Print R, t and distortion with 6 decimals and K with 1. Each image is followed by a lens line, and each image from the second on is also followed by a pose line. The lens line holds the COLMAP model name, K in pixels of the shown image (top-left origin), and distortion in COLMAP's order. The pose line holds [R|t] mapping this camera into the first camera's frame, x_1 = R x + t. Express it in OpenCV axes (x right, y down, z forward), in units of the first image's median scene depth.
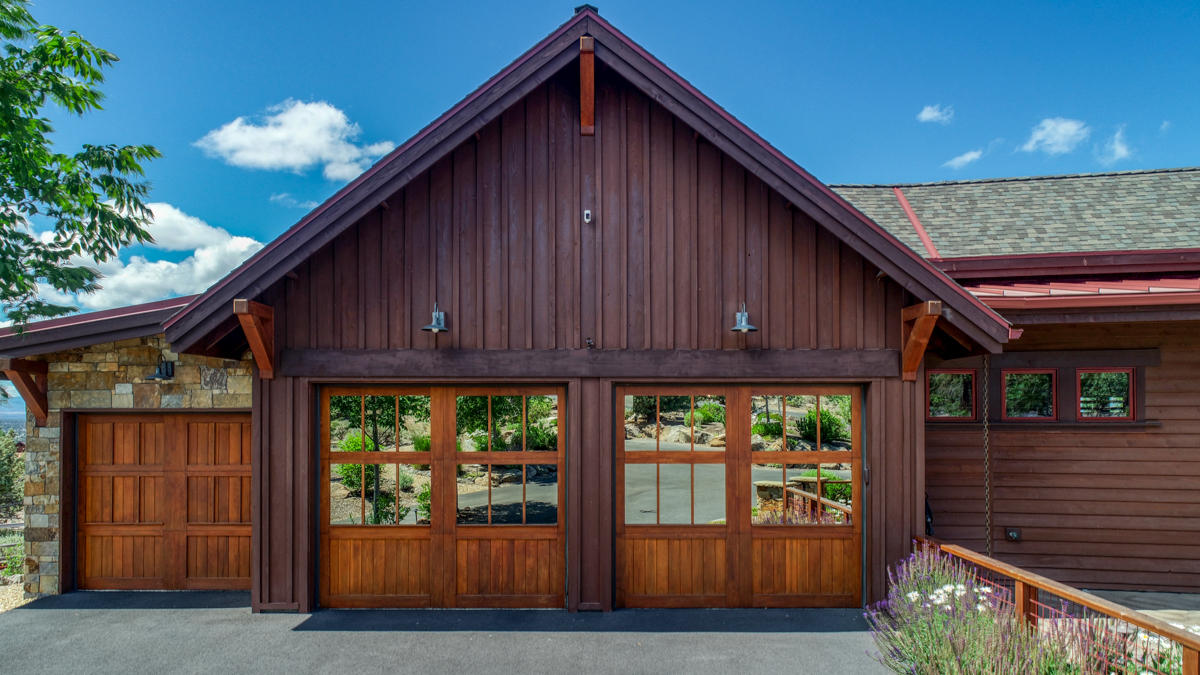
lens RADIAL K [[862.2, 0, 577.6], [0, 862.2, 398.5], [0, 0, 1]] dist [-0.007694, -0.001669]
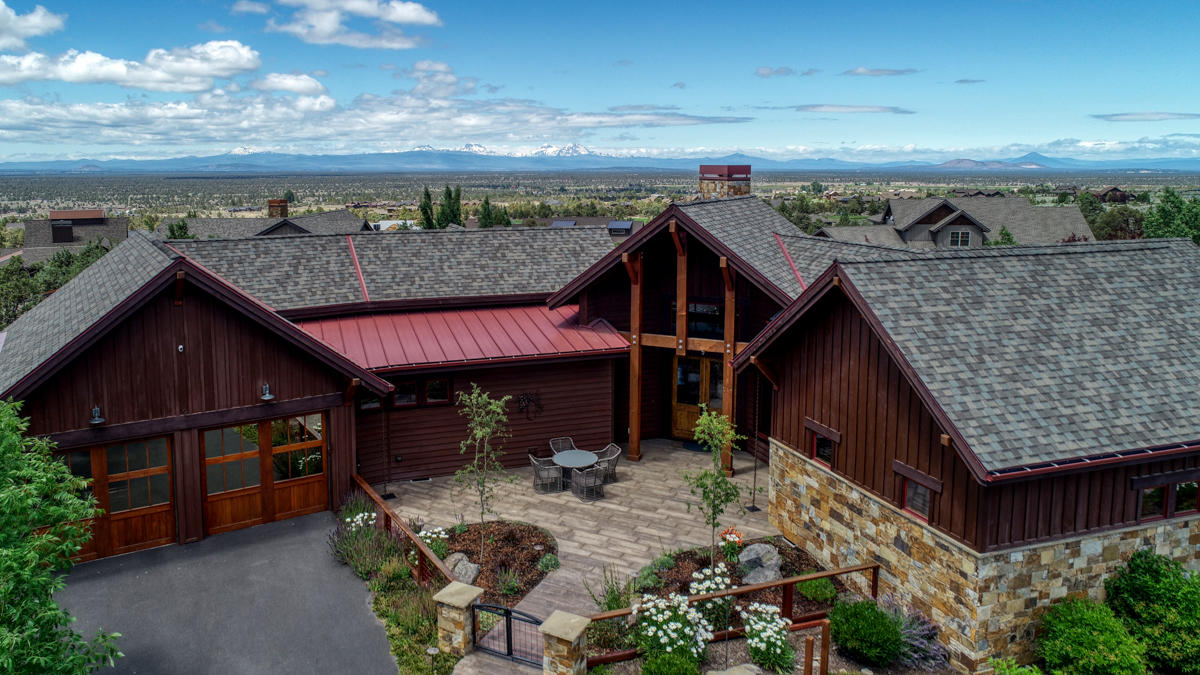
lens RADIAL K [[860.7, 0, 570.4], [0, 860.7, 276.4], [0, 0, 1]] dist [-0.005860, 0.002963]
pose [[0.846648, -0.067276, 0.527884, -0.244025], [-0.009458, 0.989917, 0.141329, -0.630048], [-0.532069, -0.124649, 0.837475, -1.010974]]
